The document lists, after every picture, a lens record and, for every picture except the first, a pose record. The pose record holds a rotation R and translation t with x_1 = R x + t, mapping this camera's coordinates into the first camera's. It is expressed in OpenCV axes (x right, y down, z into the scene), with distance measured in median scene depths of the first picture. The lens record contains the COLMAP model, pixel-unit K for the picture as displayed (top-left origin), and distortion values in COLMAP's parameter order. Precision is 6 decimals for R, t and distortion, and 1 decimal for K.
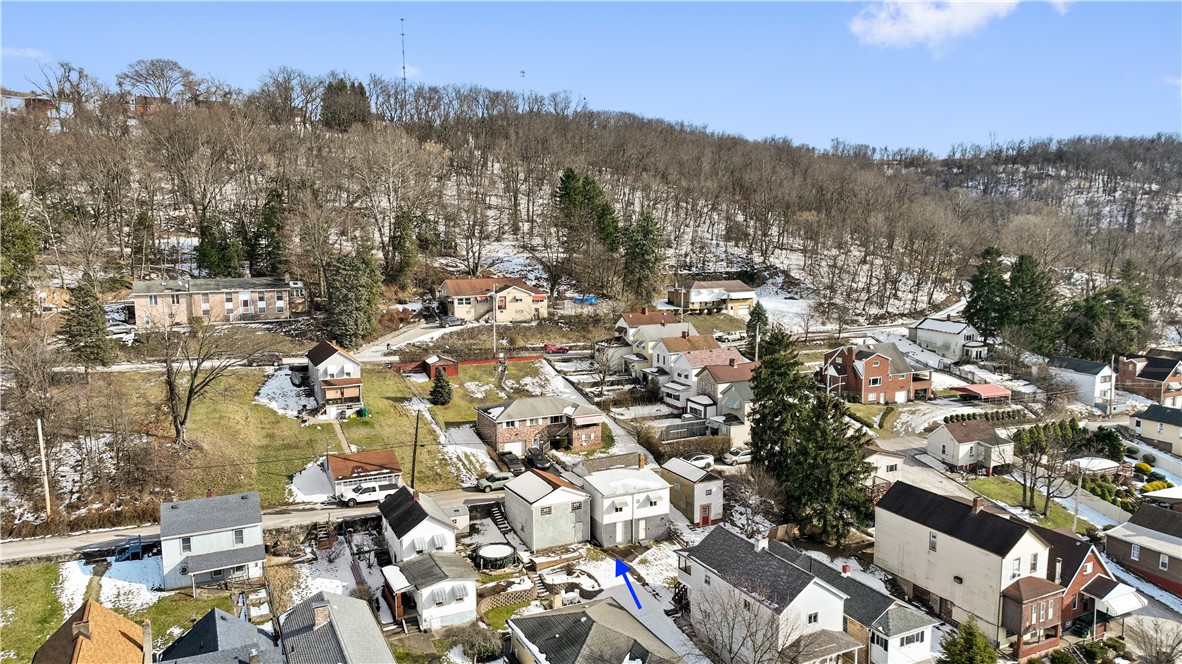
lens RADIAL K [[826.0, 0, 591.0], [0, 826.0, 332.0], [0, 0, 1]] dist [0.001153, 0.001155]
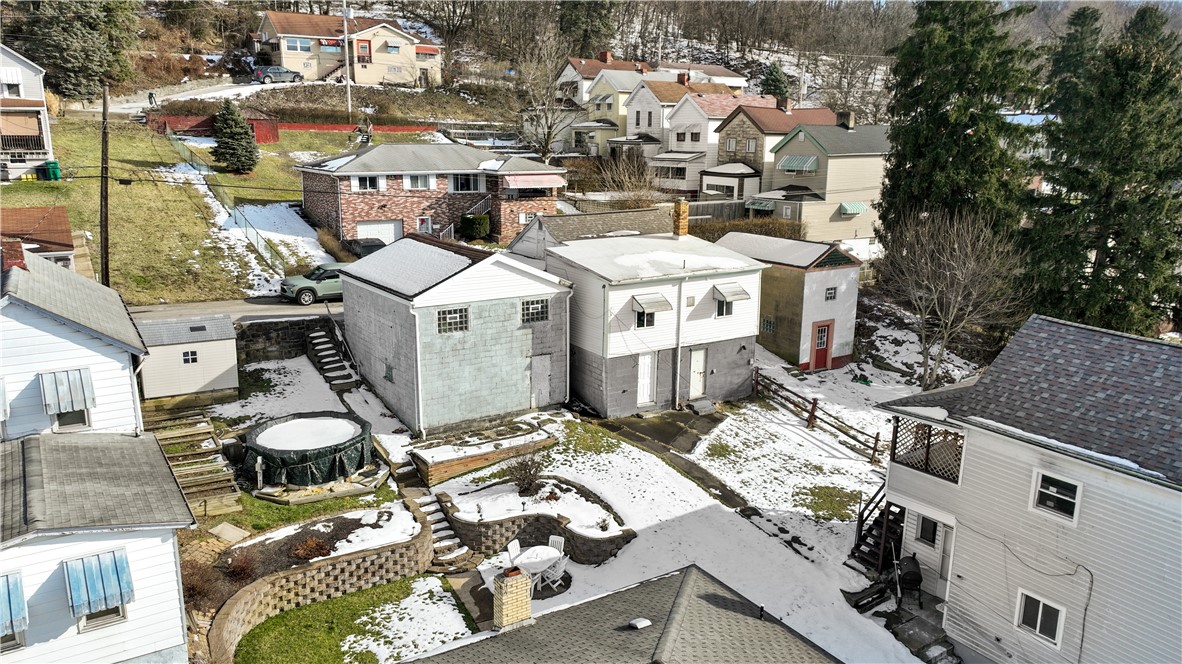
lens RADIAL K [[853.8, 0, 591.0], [0, 853.8, 332.0], [0, 0, 1]] dist [0.003785, 0.001715]
pose [[0.992672, -0.014526, 0.119961, -0.037521], [0.001315, 0.993987, 0.109488, 0.171738], [-0.120830, -0.108528, 0.986723, 0.595389]]
